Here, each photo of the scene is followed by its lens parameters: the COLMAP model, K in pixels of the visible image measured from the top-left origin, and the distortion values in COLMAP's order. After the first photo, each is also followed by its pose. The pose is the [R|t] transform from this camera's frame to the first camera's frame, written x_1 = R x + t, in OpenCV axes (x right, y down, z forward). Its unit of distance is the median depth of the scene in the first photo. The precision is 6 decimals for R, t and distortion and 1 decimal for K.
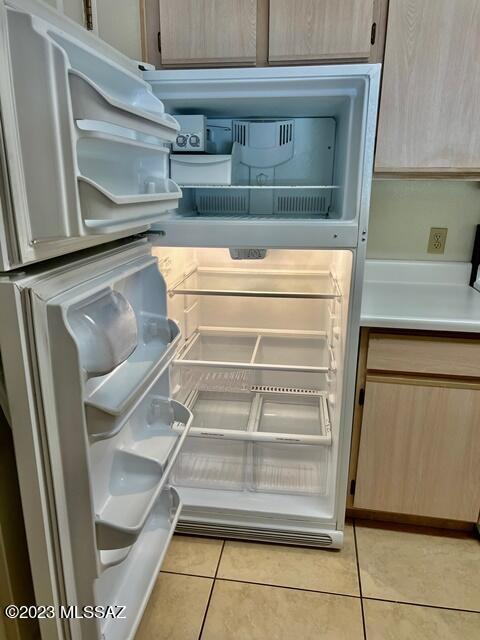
lens RADIAL K [[477.9, 0, 238.9], [0, 477.9, 320.2], [0, 0, 1]] dist [0.014235, 0.004340]
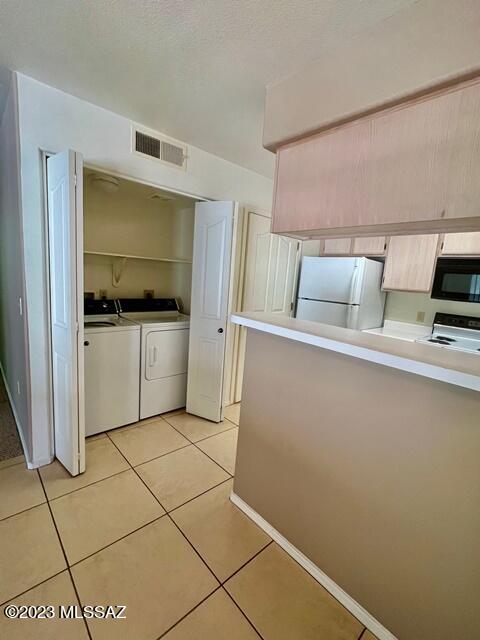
lens RADIAL K [[289.1, 0, 242.3], [0, 289.1, 318.0], [0, 0, 1]] dist [-0.001192, 0.000106]
pose [[0.775882, 0.137682, -0.615671, 0.776816], [-0.244207, 0.965361, -0.091872, 0.265884], [0.581696, 0.221633, 0.782629, -0.933773]]
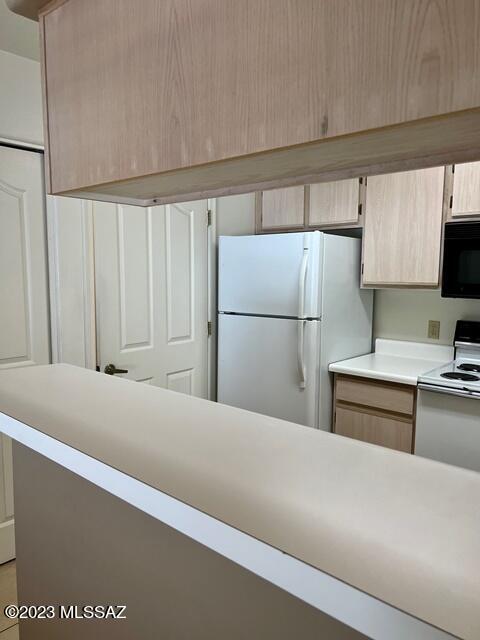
lens RADIAL K [[477.9, 0, 238.6], [0, 477.9, 323.4], [0, 0, 1]] dist [0.014235, 0.004340]
pose [[0.834885, 0.053682, -0.547801, 0.879258], [-0.154313, 0.978149, -0.139328, 0.128270], [0.528352, 0.200856, 0.824925, -0.597217]]
